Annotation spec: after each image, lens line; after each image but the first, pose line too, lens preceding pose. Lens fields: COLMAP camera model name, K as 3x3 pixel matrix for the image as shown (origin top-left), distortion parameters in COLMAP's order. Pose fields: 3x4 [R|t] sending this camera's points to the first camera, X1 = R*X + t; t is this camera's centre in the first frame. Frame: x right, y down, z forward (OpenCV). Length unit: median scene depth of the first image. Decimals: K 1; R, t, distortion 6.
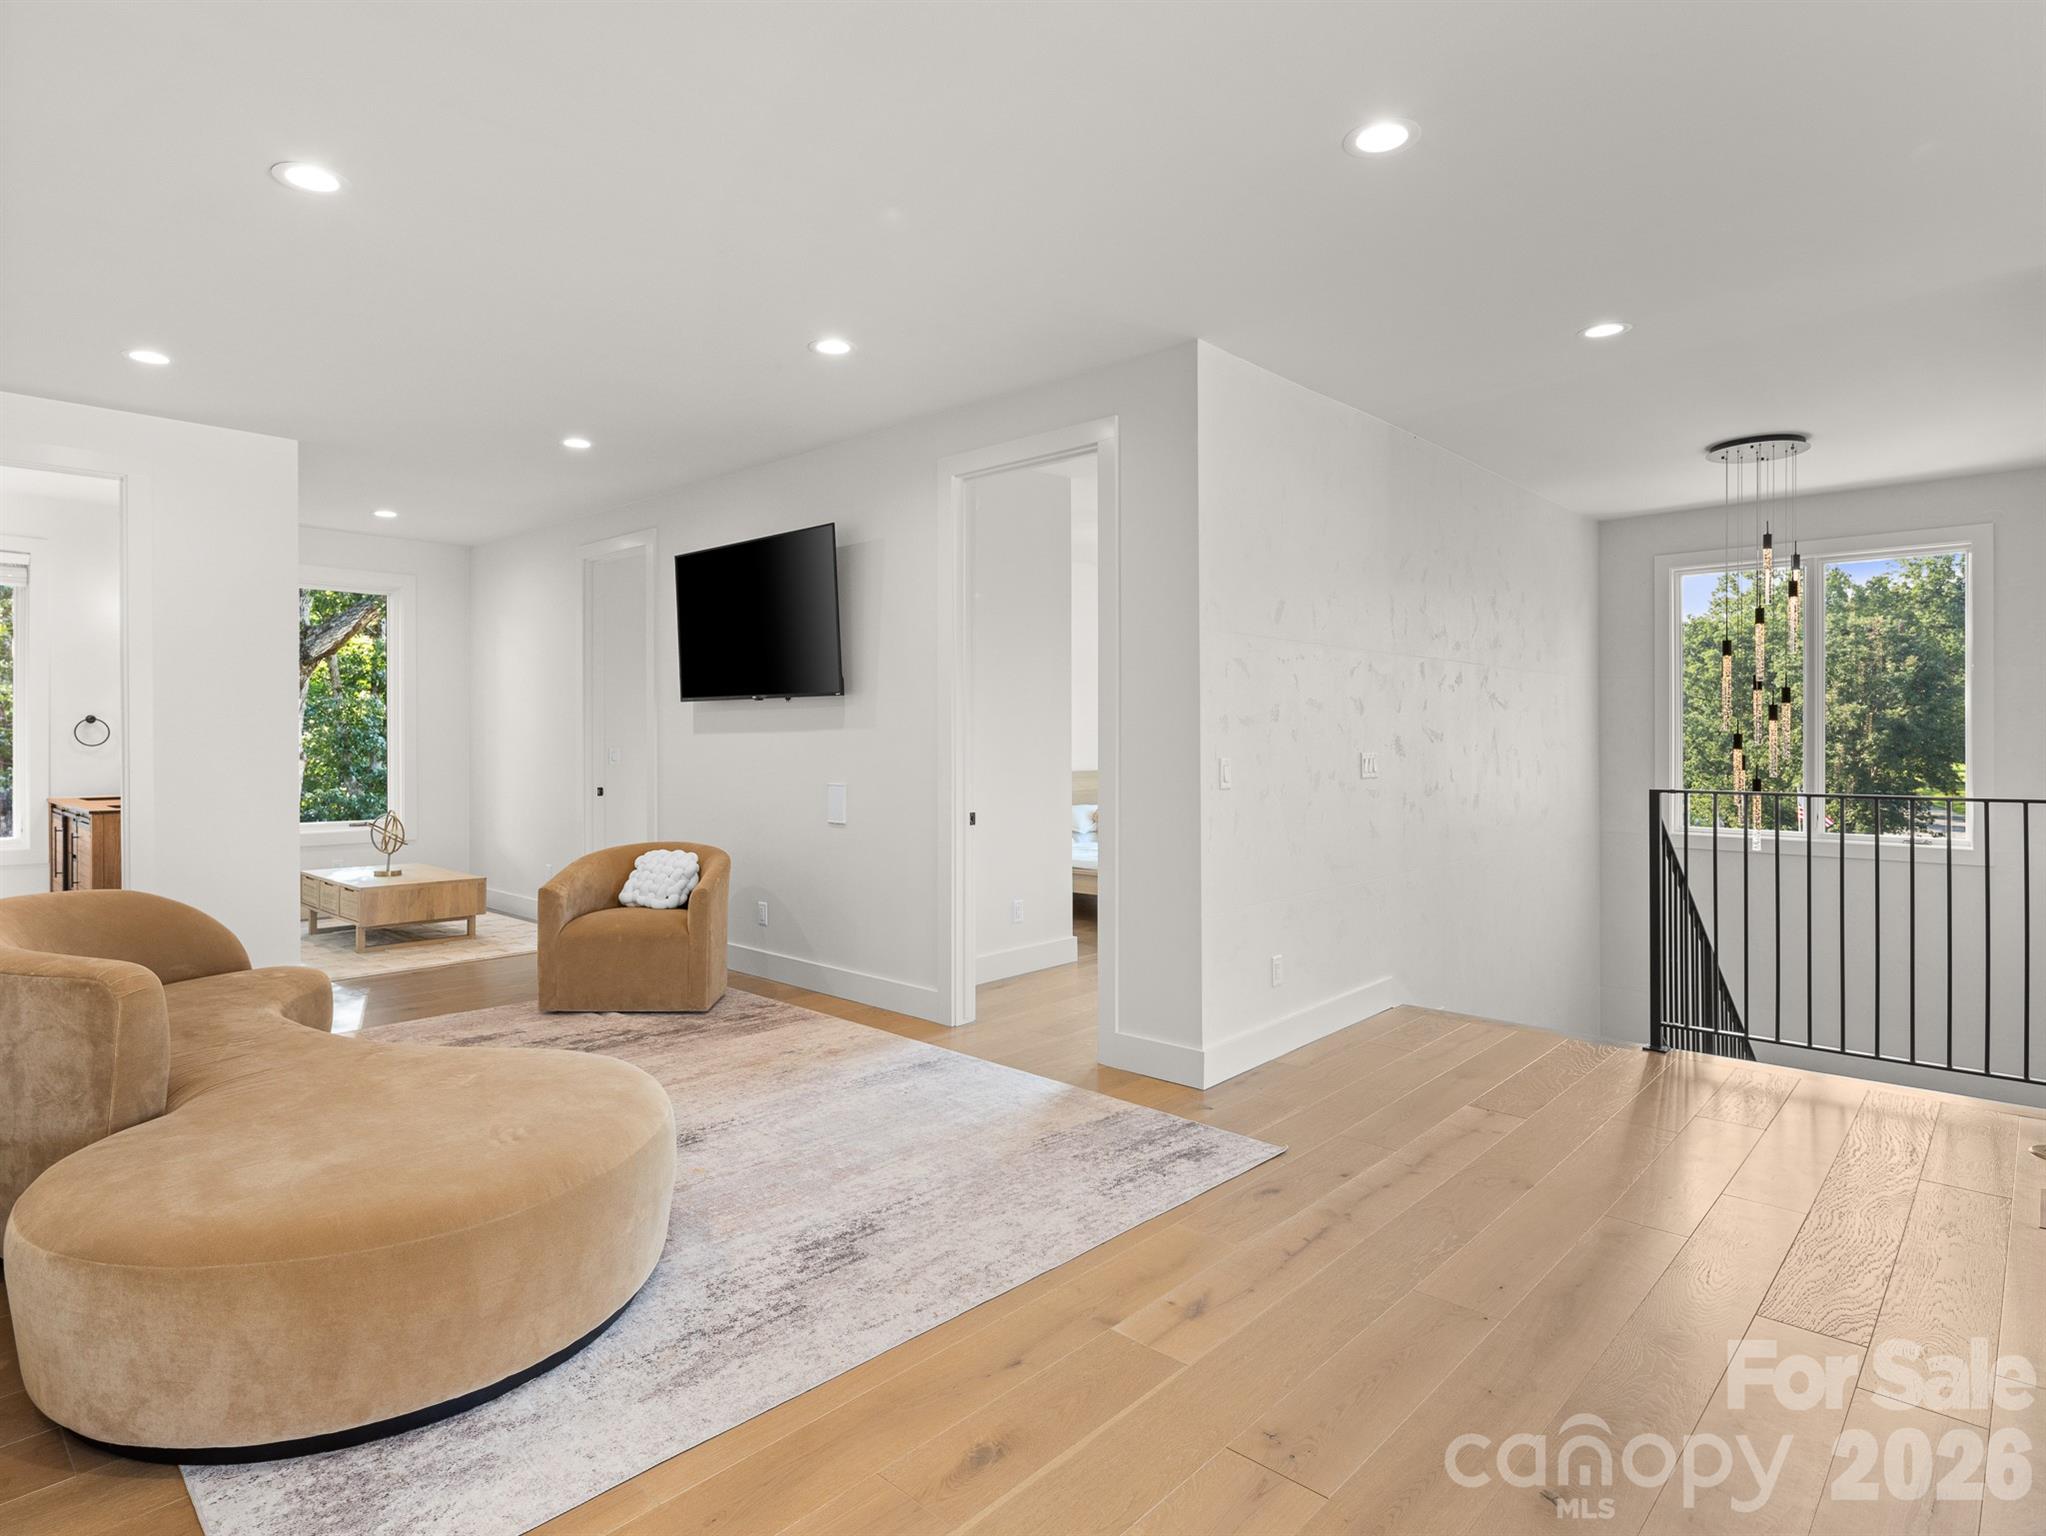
lens RADIAL K [[1117.9, 0, 1024.6], [0, 1117.9, 750.5], [0, 0, 1]] dist [-0.000811, -0.000410]
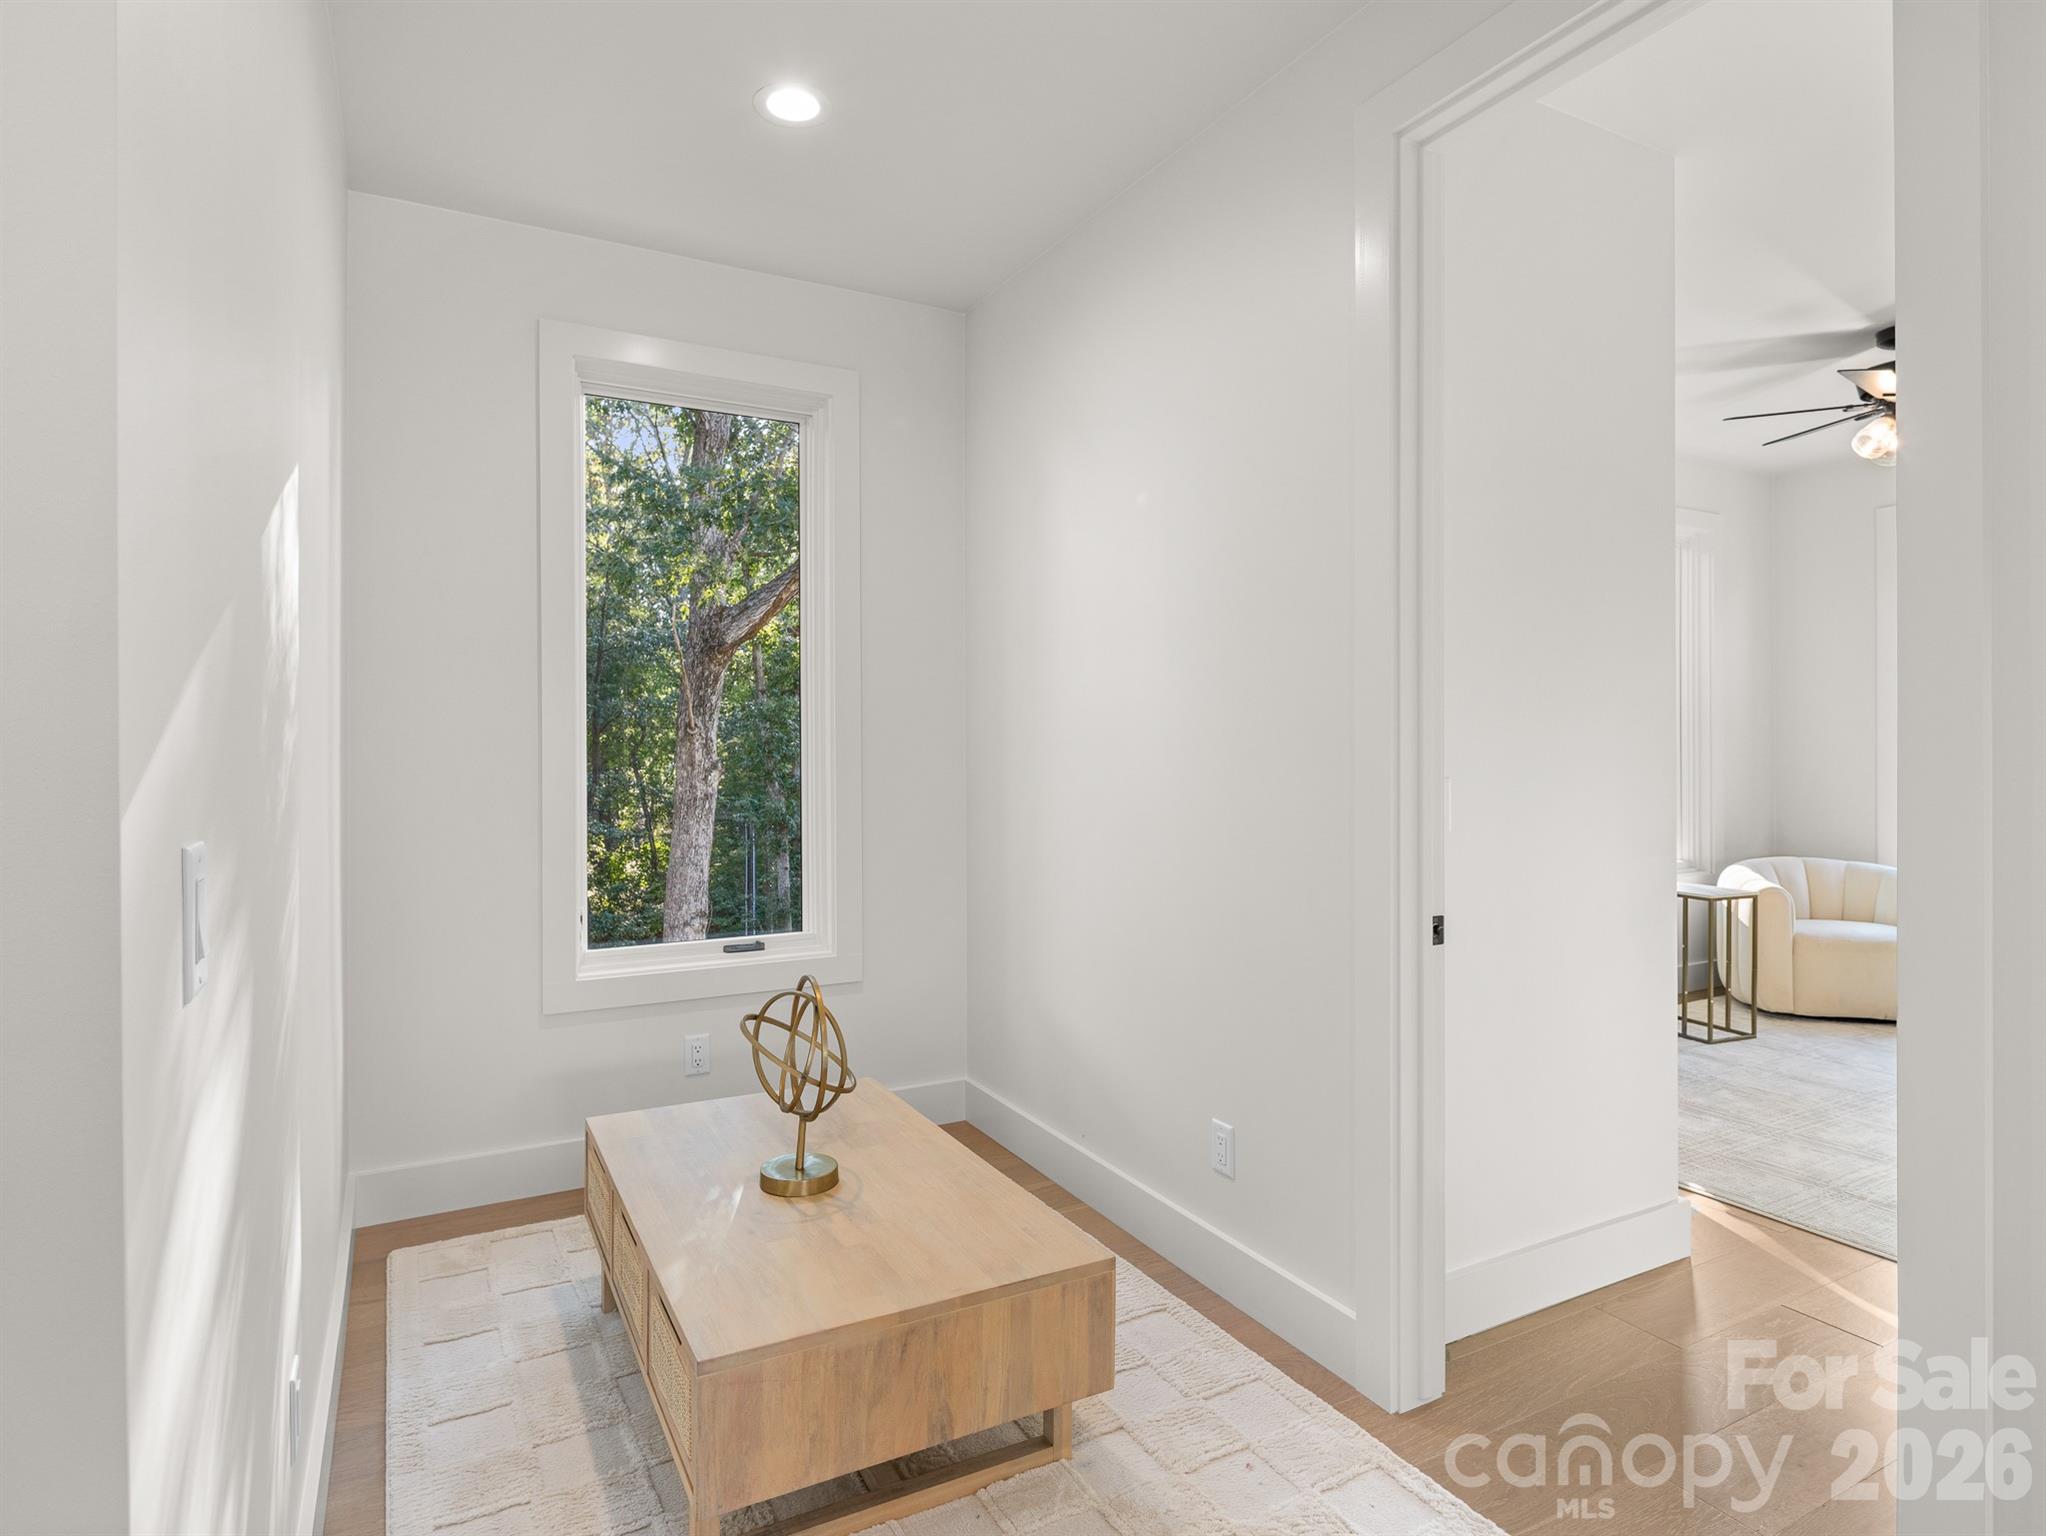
lens RADIAL K [[1117.9, 0, 1021.3], [0, 1117.9, 758.3], [0, 0, 1]] dist [-0.000811, -0.000410]
pose [[0.944845, -0.001555, -0.327514, -0.387741], [0.004109, 0.999966, 0.007105, -0.011102], [0.327492, -0.008058, 0.944820, 0.688134]]
